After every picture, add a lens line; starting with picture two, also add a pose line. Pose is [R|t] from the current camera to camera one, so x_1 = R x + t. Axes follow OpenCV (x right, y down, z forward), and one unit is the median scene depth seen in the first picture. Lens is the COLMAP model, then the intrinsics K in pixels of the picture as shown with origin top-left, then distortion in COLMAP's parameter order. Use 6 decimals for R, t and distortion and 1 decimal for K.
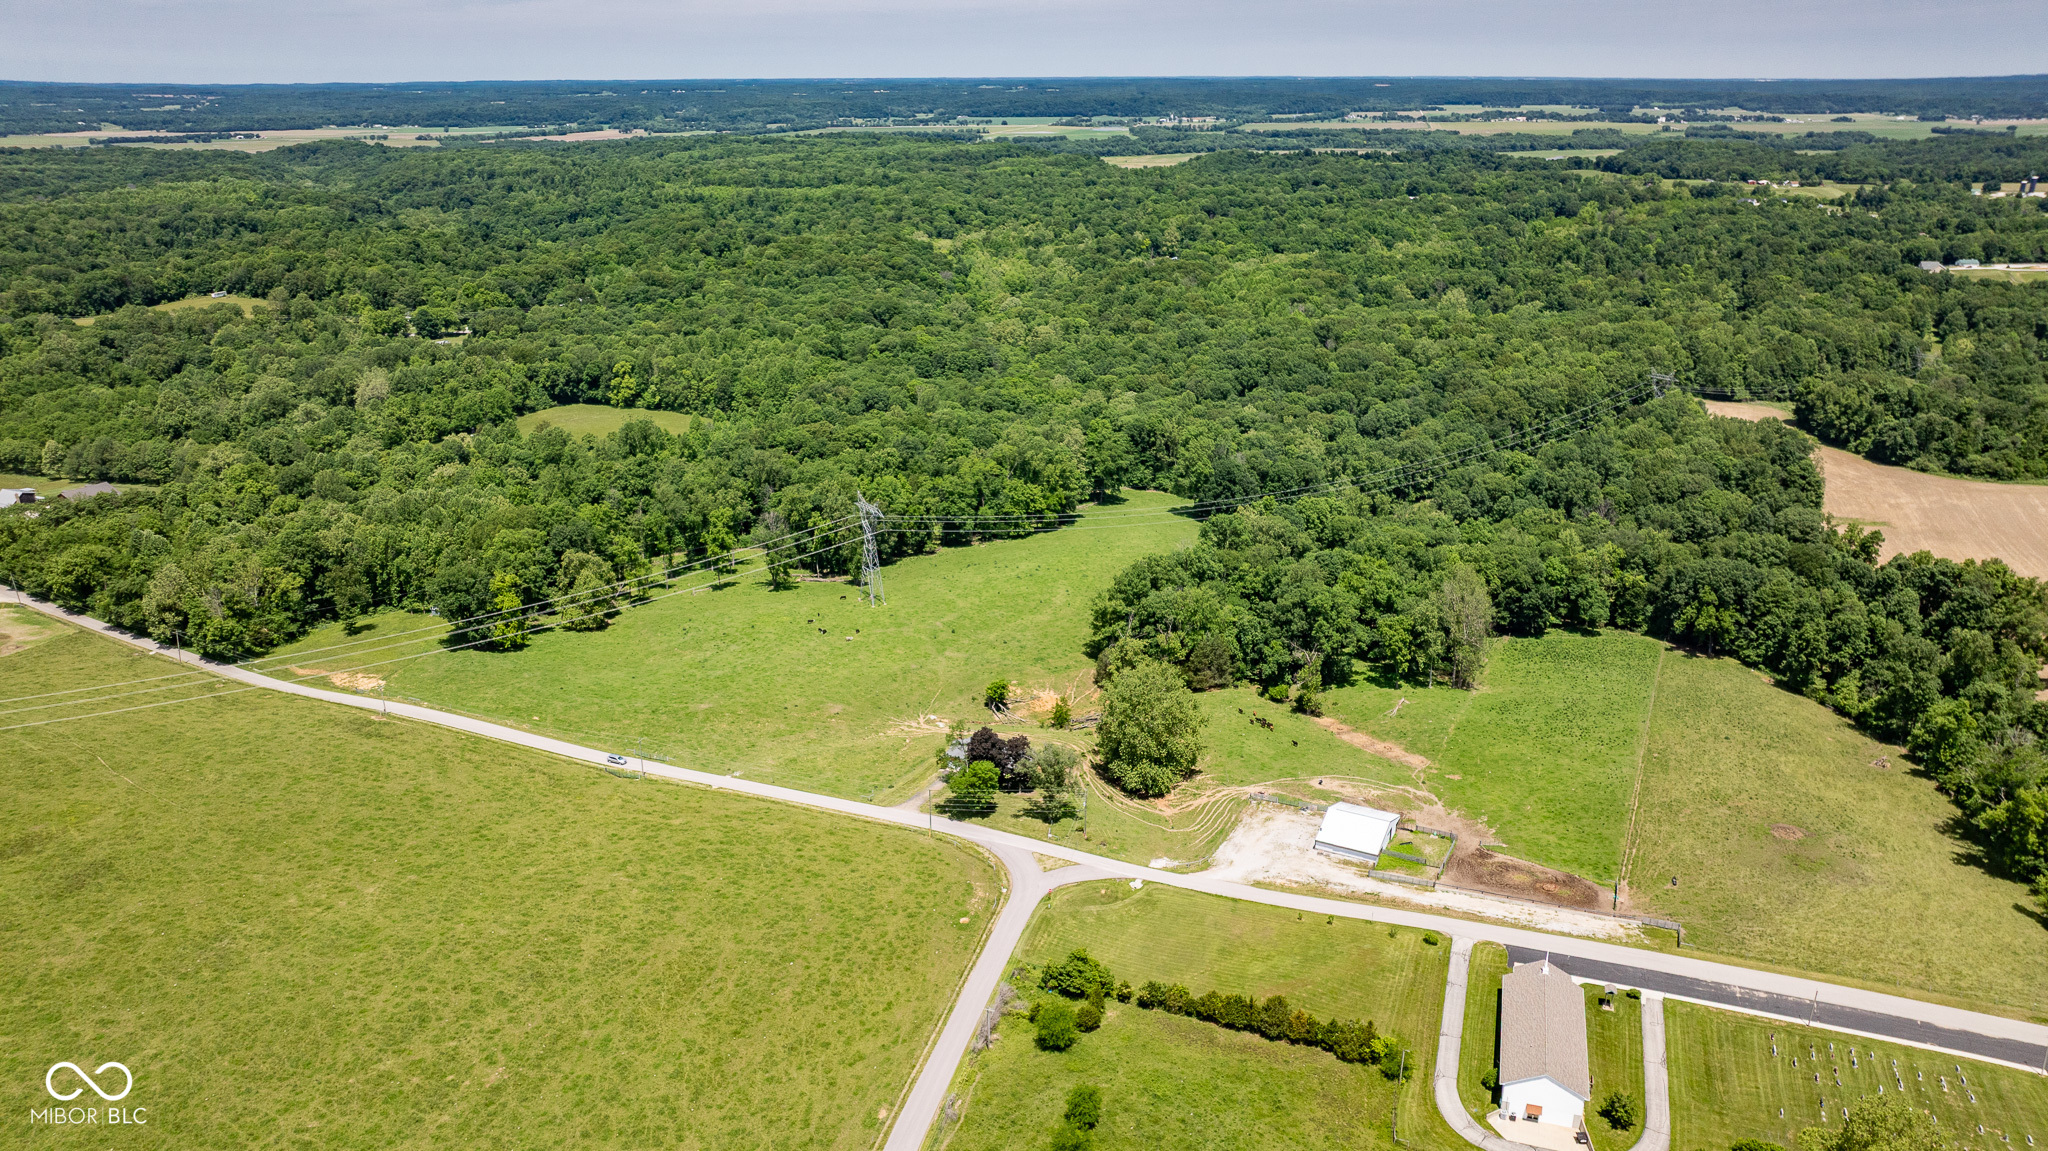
lens RADIAL K [[1440.8, 0, 1023.9], [0, 1440.8, 574.6], [0, 0, 1]] dist [-0.024695, 0.015842]
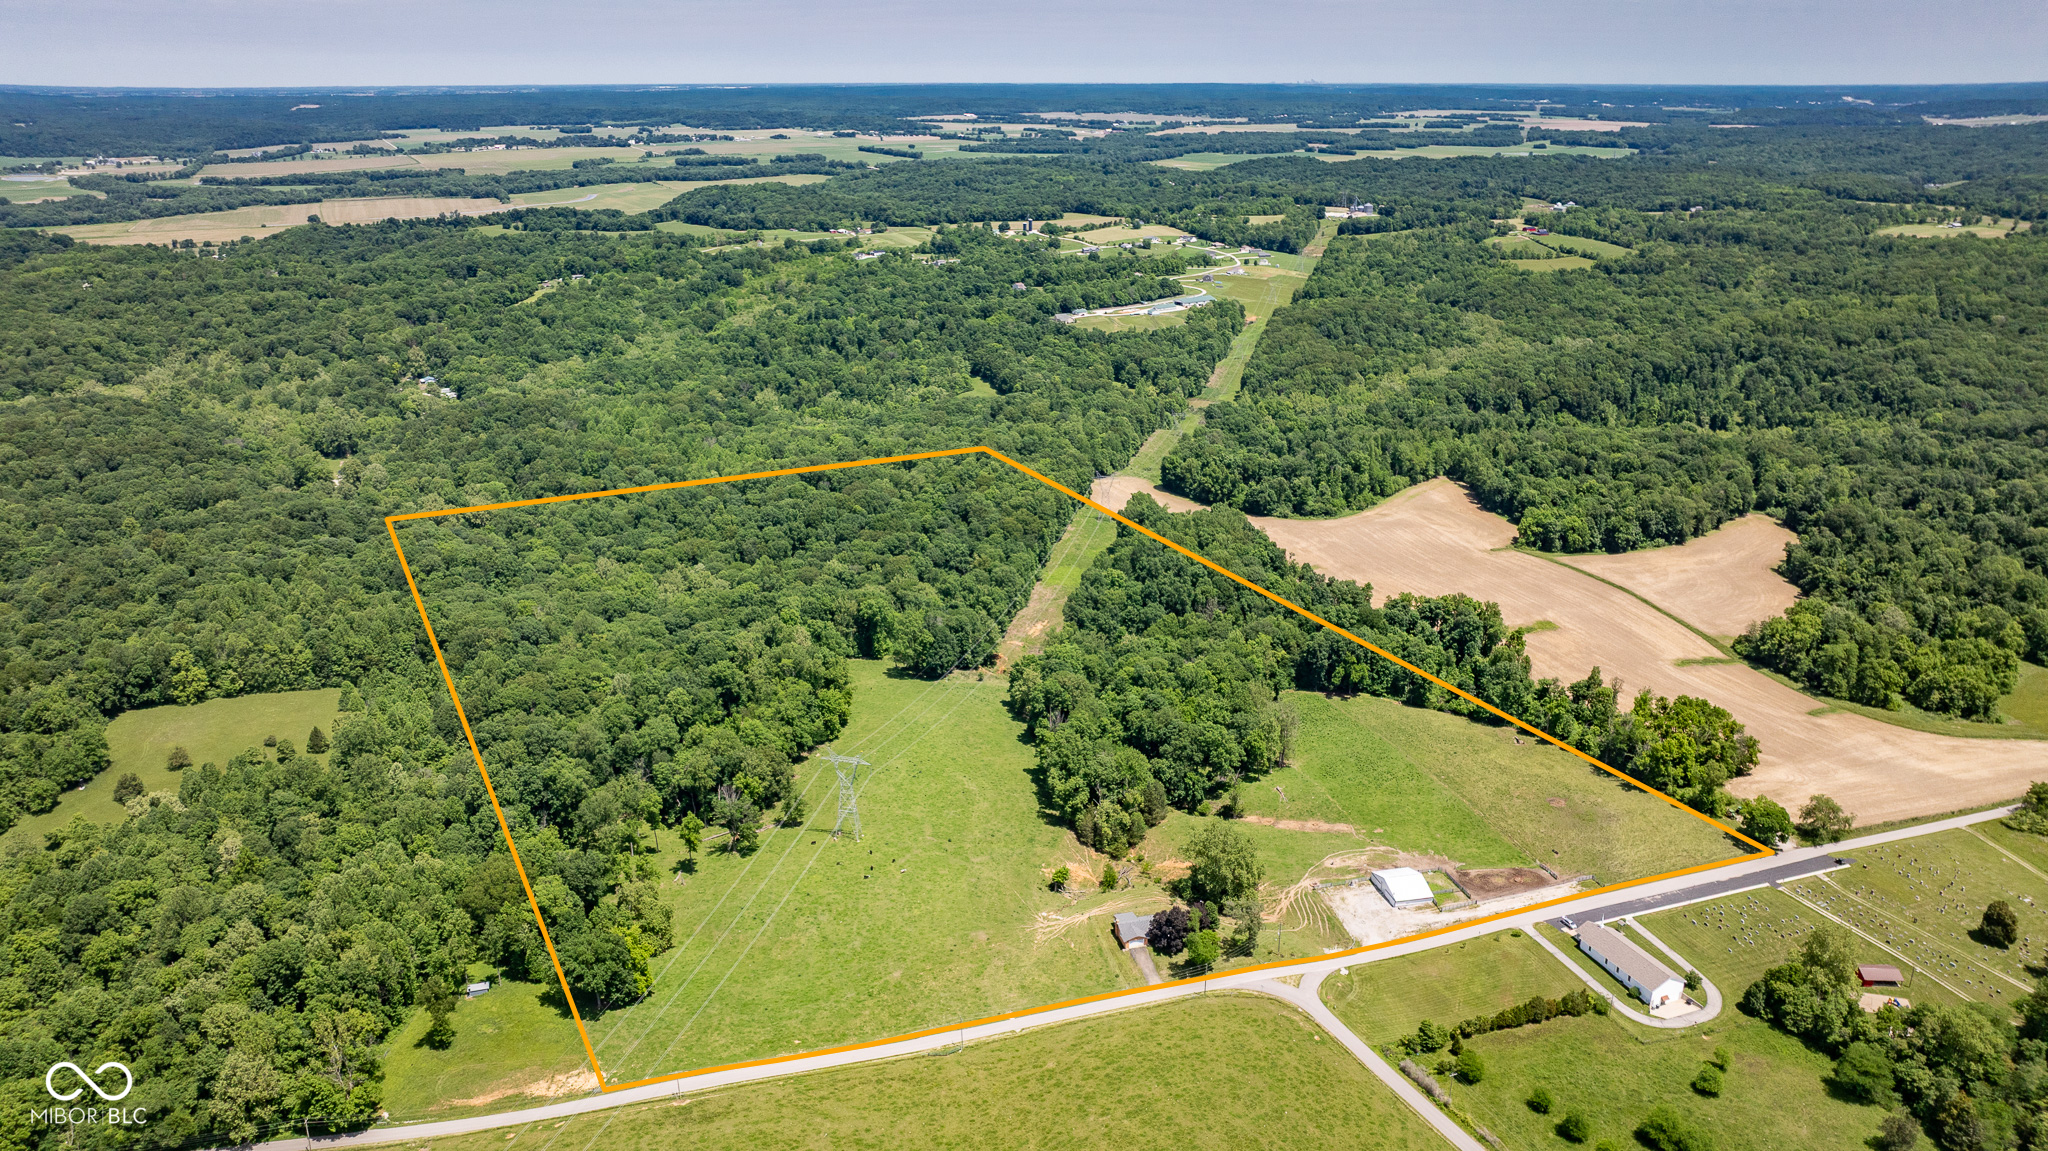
lens RADIAL K [[1440.8, 0, 1027.4], [0, 1440.8, 575.0], [0, 0, 1]] dist [-0.024695, 0.015842]
pose [[0.763828, -0.210142, 0.610252, -0.685789], [0.211096, 0.974849, 0.071472, -0.248600], [-0.609922, 0.074230, 0.788977, -0.000632]]
